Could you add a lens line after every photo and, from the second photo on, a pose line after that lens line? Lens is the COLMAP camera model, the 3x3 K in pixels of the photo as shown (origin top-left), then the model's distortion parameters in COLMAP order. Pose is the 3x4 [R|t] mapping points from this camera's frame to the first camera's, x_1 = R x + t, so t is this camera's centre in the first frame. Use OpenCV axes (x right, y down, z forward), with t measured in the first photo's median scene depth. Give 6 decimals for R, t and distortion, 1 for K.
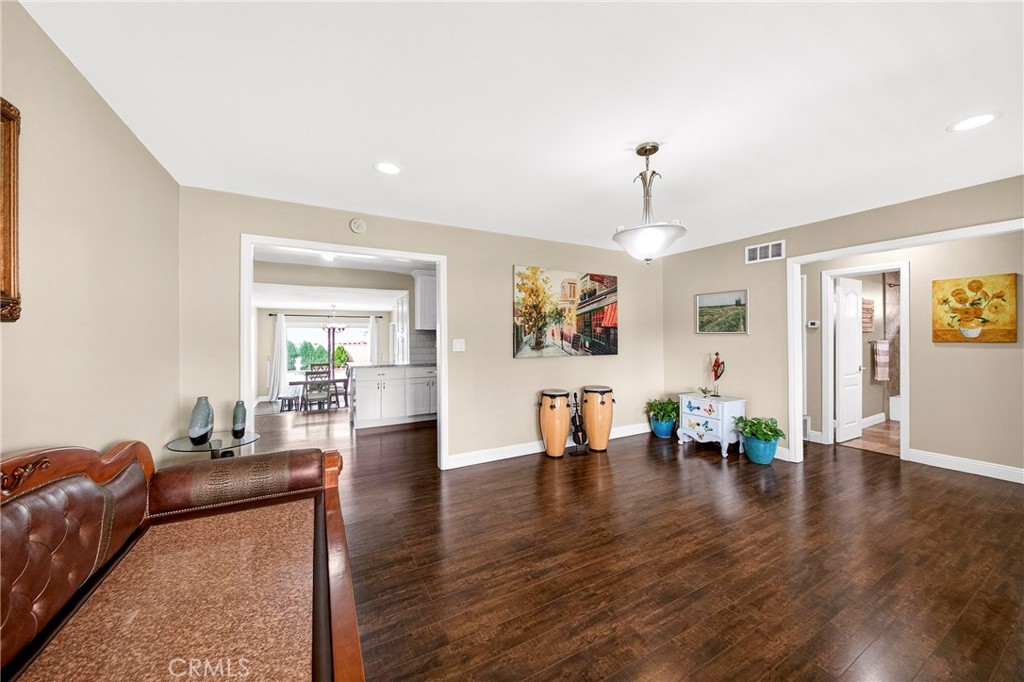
lens RADIAL K [[368.5, 0, 510.6], [0, 368.5, 337.0], [0, 0, 1]] dist [-0.001602, -0.000182]
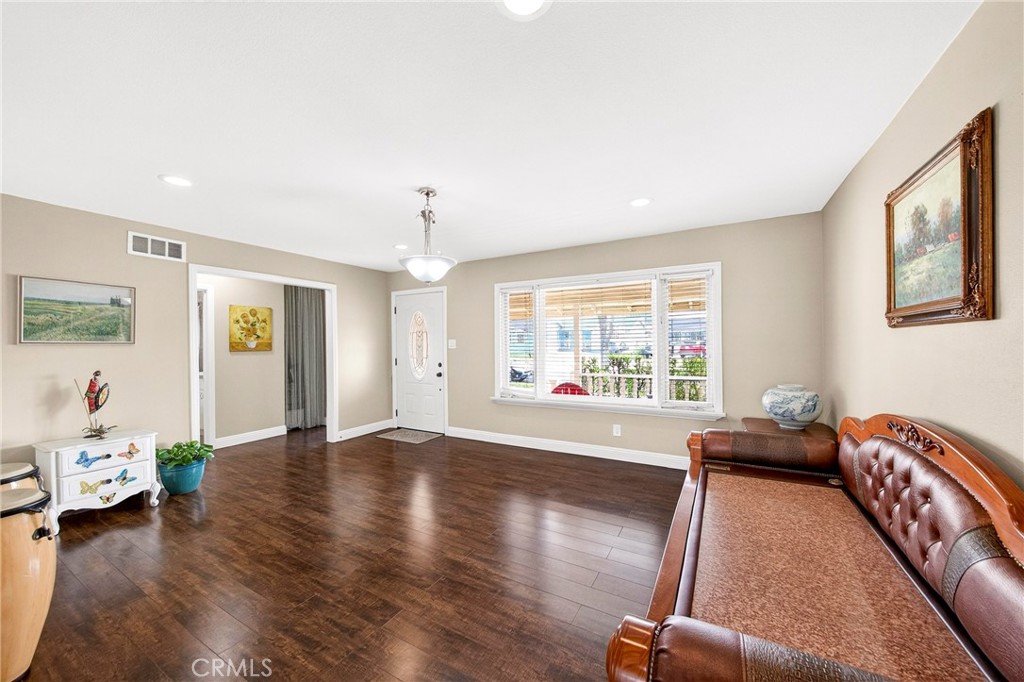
lens RADIAL K [[360.6, 0, 507.1], [0, 360.6, 343.3], [0, 0, 1]] dist [-0.000544, -0.000069]
pose [[-0.508477, 0.010907, 0.861007, -0.415981], [0.010970, 0.999921, -0.006188, 0.002835], [-0.861006, 0.006299, -0.508556, 0.721553]]
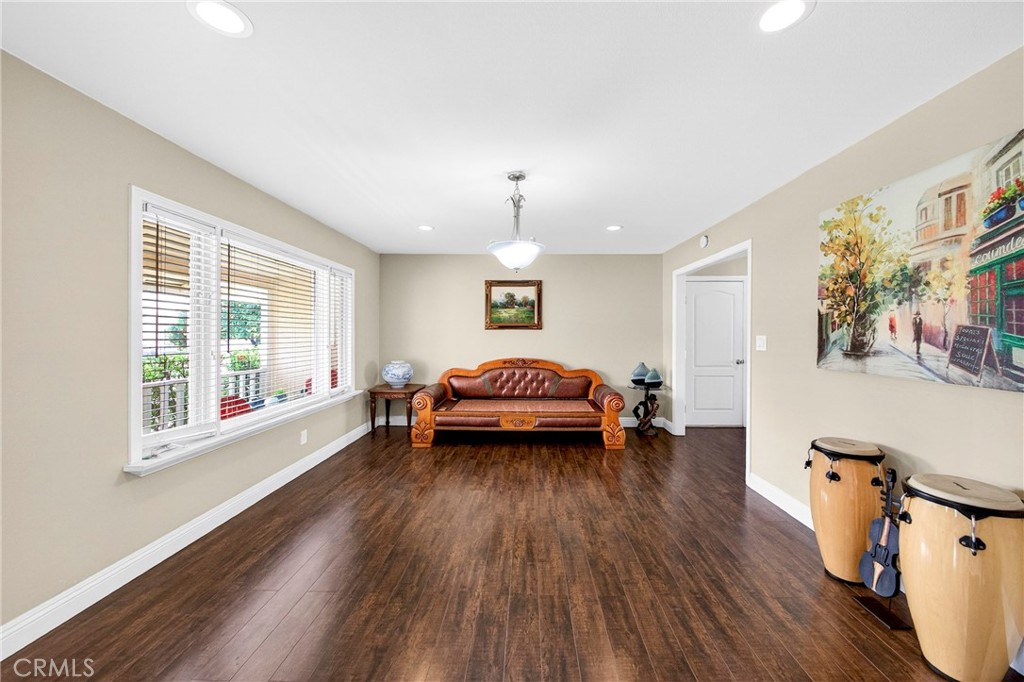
lens RADIAL K [[382.8, 0, 530.1], [0, 382.8, 332.2], [0, 0, 1]] dist [-0.000853, -0.005032]
pose [[-0.491971, -0.000874, -0.870611, 0.743999], [0.001688, 0.999997, -0.001958, -0.001590], [0.870610, -0.002433, -0.491968, 0.854958]]
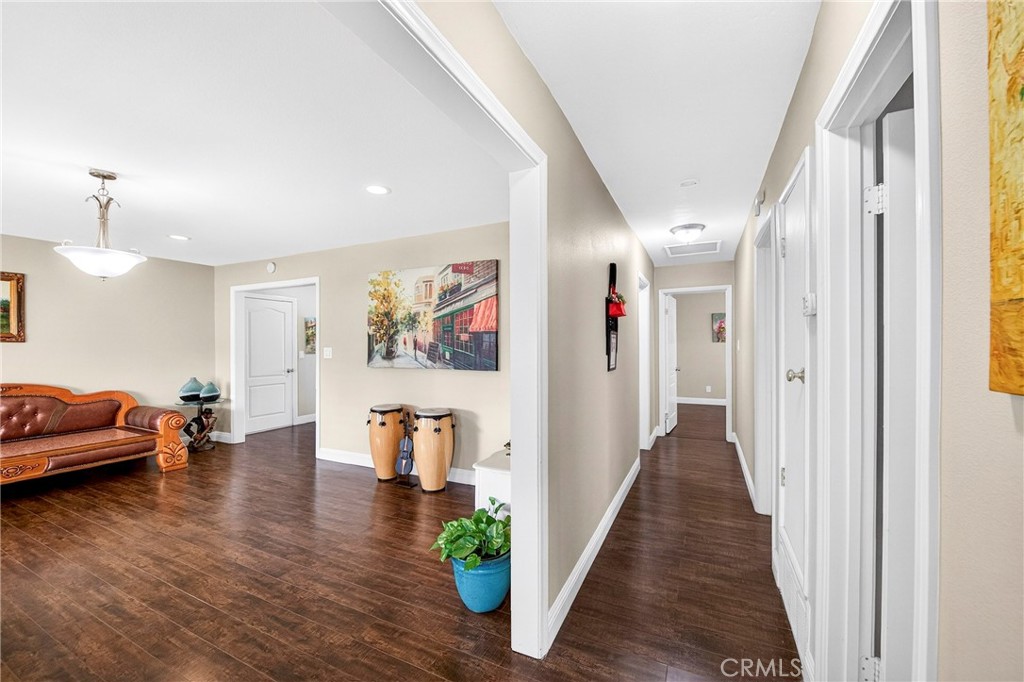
lens RADIAL K [[390.2, 0, 524.1], [0, 390.2, 346.1], [0, 0, 1]] dist [-0.009493, -0.000017]
pose [[0.584487, 0.001139, -0.811402, 1.051637], [0.005058, 0.999974, 0.005047, -0.003205], [0.811387, -0.007054, 0.584466, 0.694396]]
